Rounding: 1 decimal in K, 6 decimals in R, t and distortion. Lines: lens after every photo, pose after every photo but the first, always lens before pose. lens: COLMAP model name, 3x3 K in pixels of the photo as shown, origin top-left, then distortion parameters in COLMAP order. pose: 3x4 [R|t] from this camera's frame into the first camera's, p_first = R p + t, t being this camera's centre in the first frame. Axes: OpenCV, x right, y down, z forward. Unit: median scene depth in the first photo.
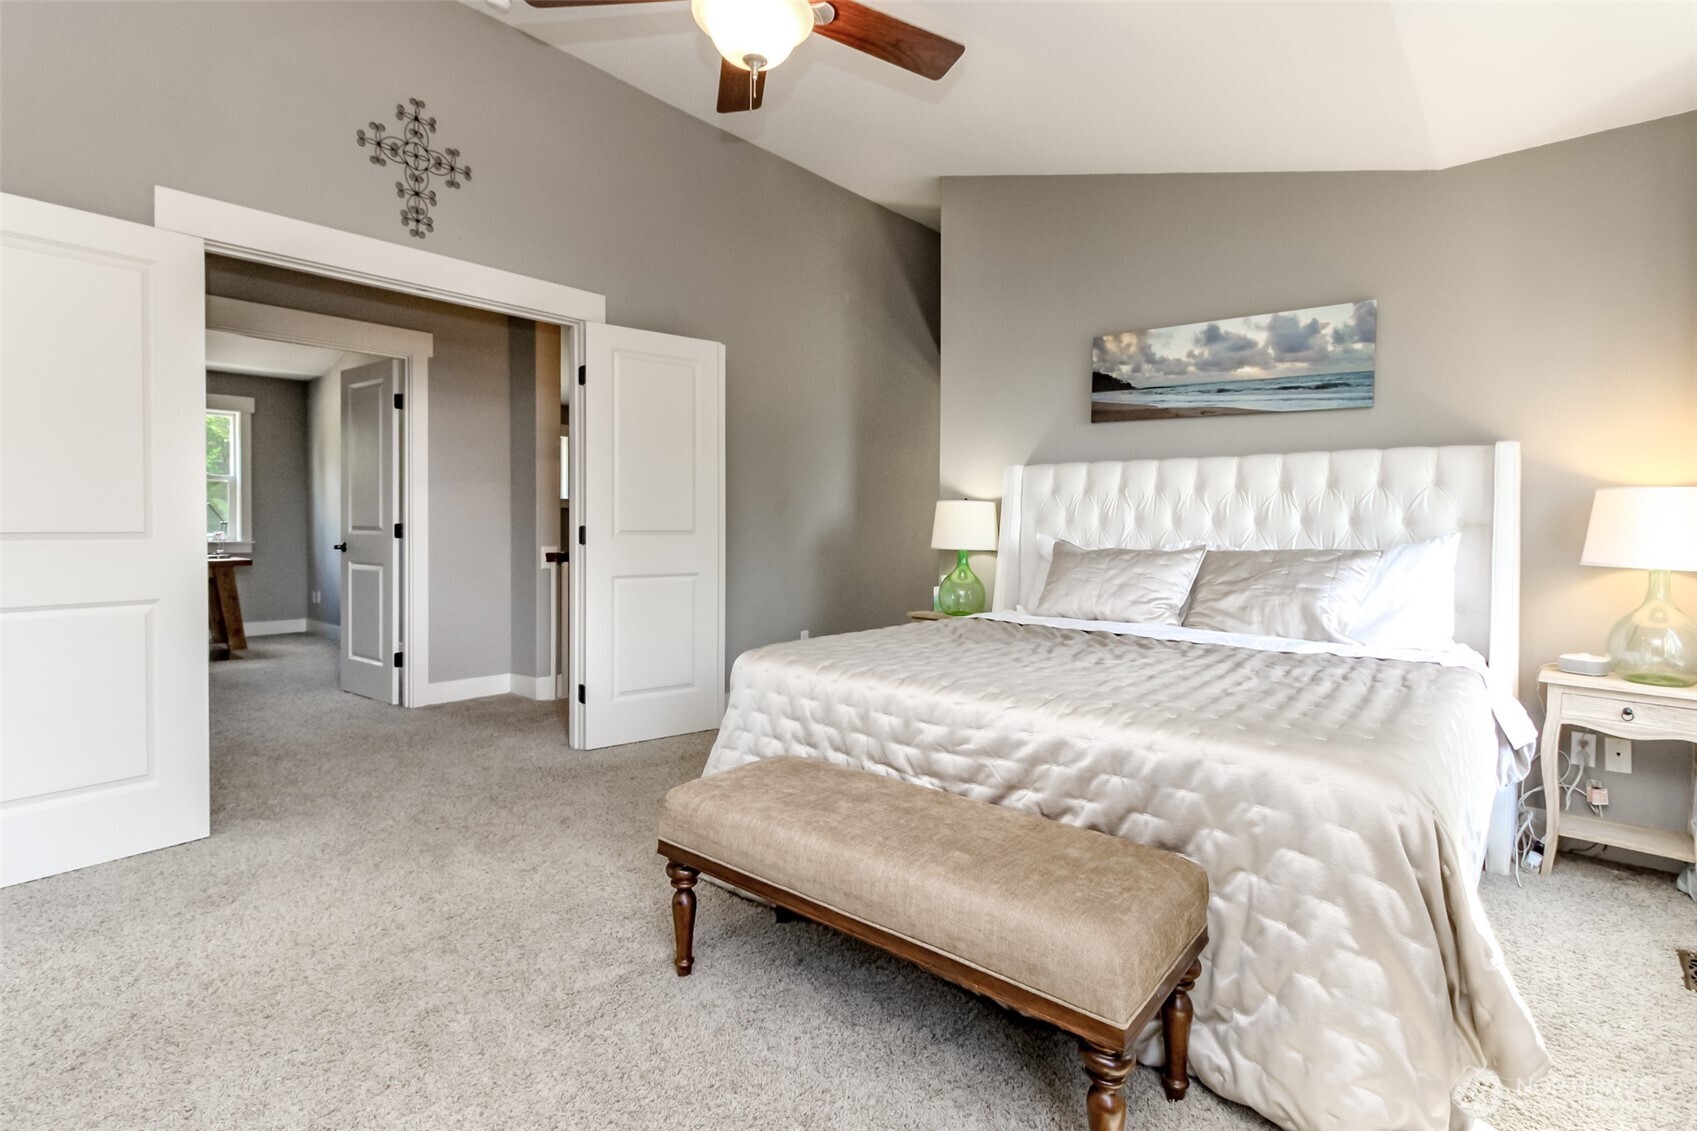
lens RADIAL K [[823.0, 0, 851.5], [0, 823.0, 528.3], [0, 0, 1]] dist [0.009350, 0.000119]
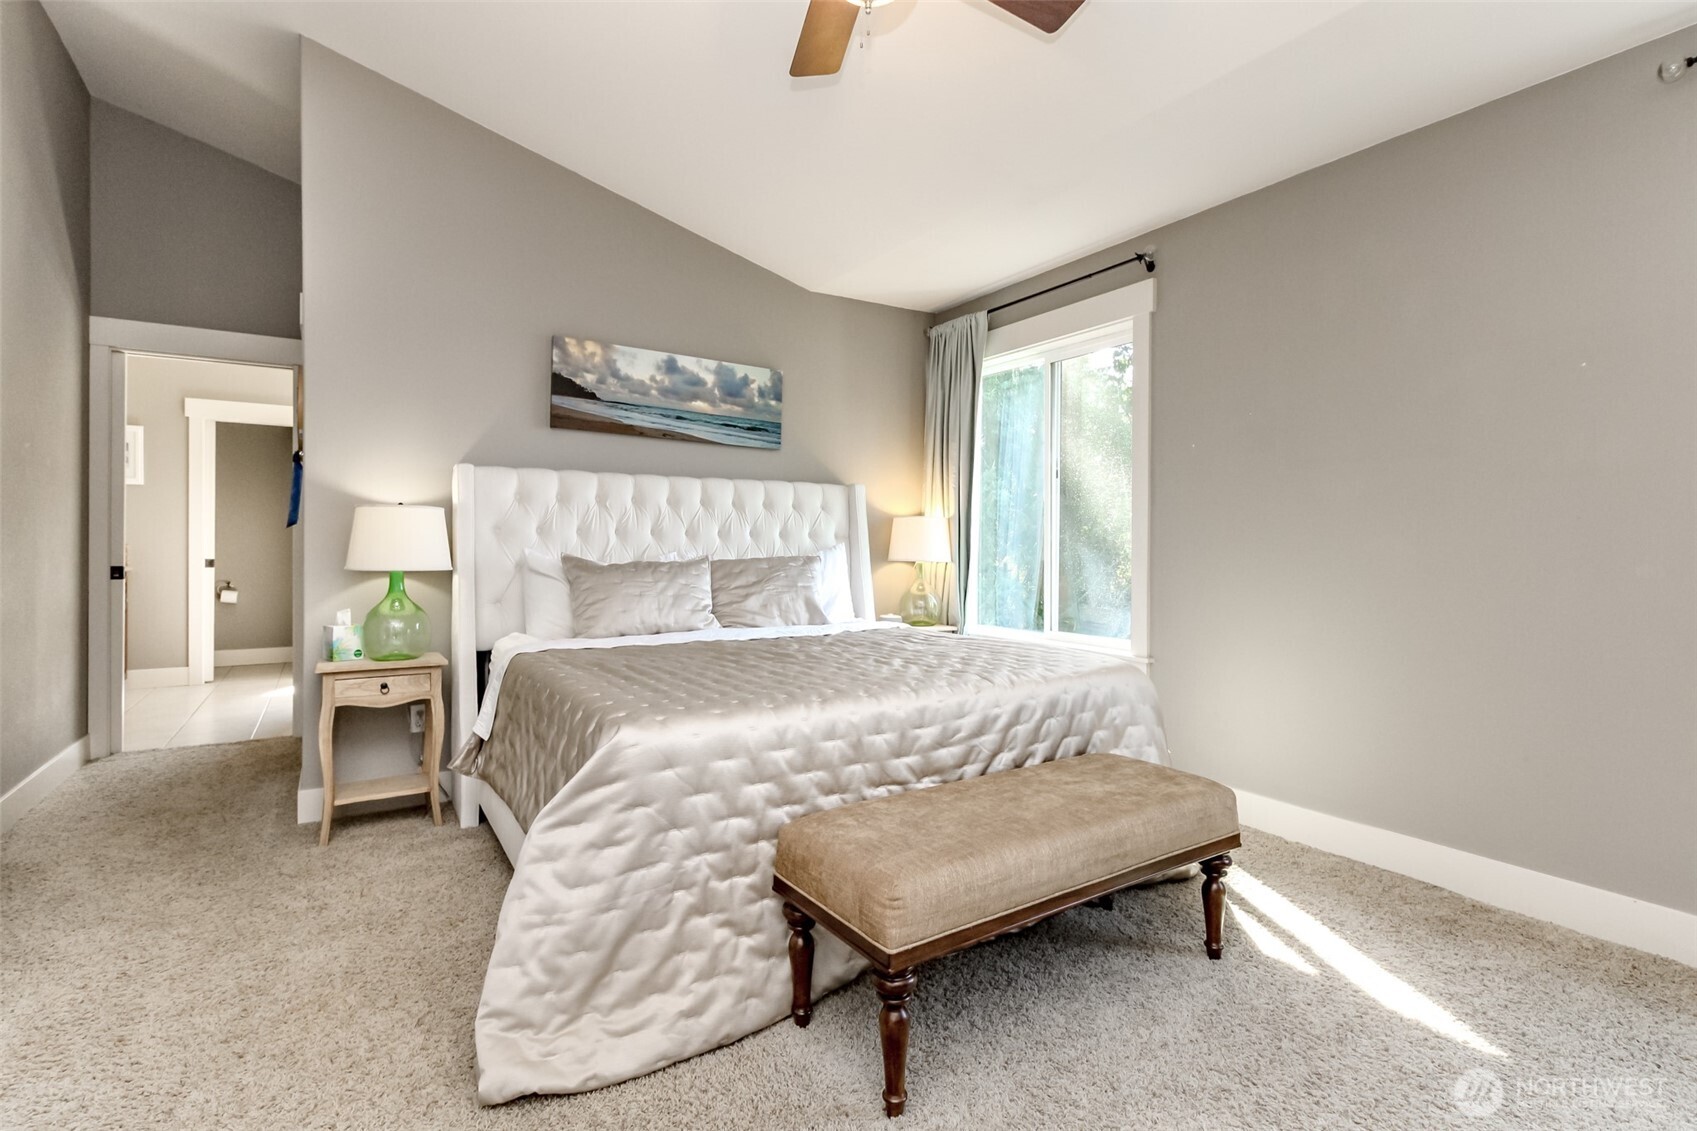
lens RADIAL K [[797.3, 0, 865.3], [0, 797.3, 544.9], [0, 0, 1]] dist [0.004787, -0.000404]
pose [[0.274327, -0.010375, 0.961581, -0.554417], [0.002769, 0.999946, 0.009999, -0.004424], [-0.961632, -0.000080, 0.274341, 0.484401]]
